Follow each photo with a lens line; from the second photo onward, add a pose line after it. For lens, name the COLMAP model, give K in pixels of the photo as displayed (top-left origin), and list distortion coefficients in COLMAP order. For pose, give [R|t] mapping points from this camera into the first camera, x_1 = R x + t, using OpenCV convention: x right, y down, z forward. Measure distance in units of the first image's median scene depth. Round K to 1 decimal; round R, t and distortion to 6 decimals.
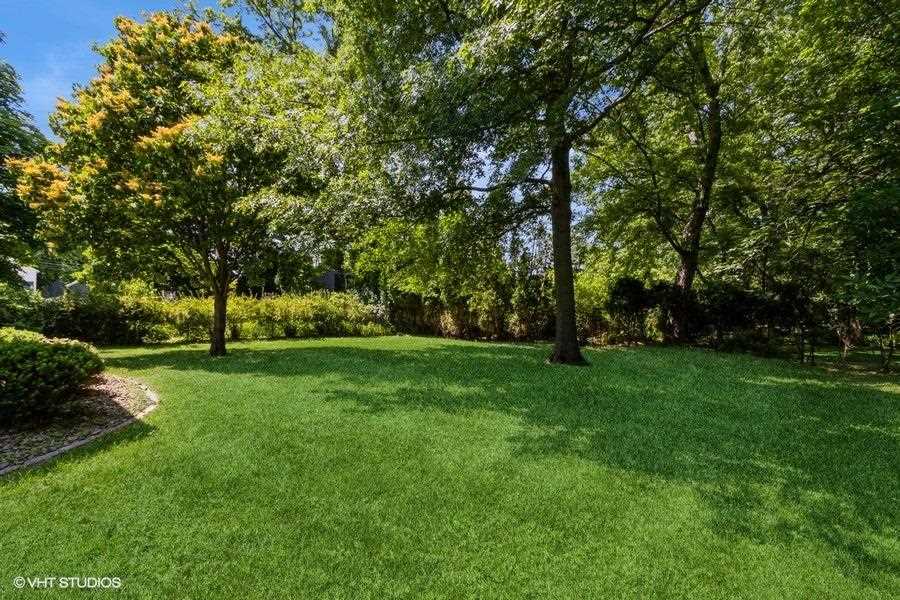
lens RADIAL K [[422.9, 0, 449.4], [0, 422.9, 301.0], [0, 0, 1]] dist [0.004170, 0.000562]
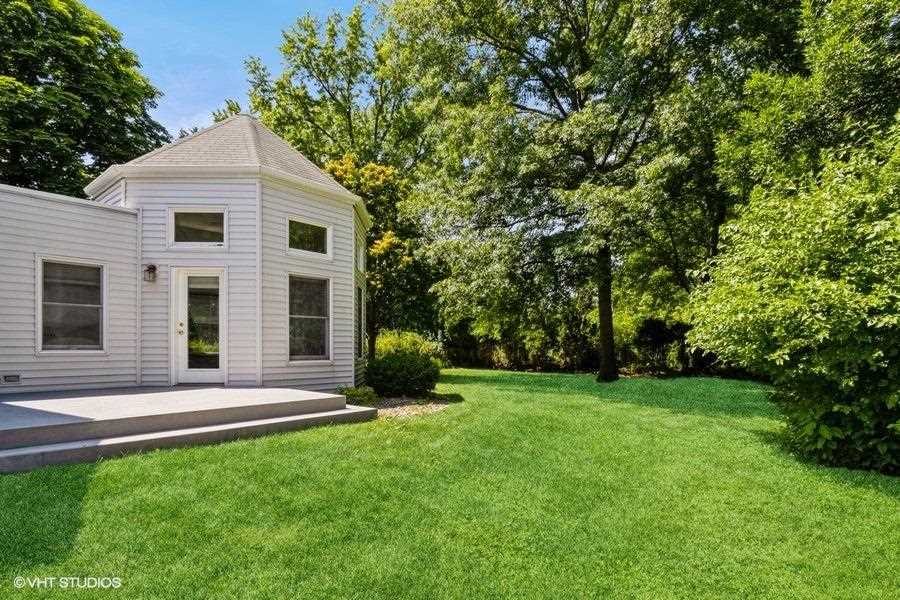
lens RADIAL K [[475.7, 0, 456.8], [0, 475.7, 339.0], [0, 0, 1]] dist [0.002789, 0.000232]
pose [[0.999924, -0.008323, 0.009073, -0.143934], [0.008246, 0.999930, 0.008455, -0.011480], [-0.009143, -0.008379, 0.999923, -0.344531]]
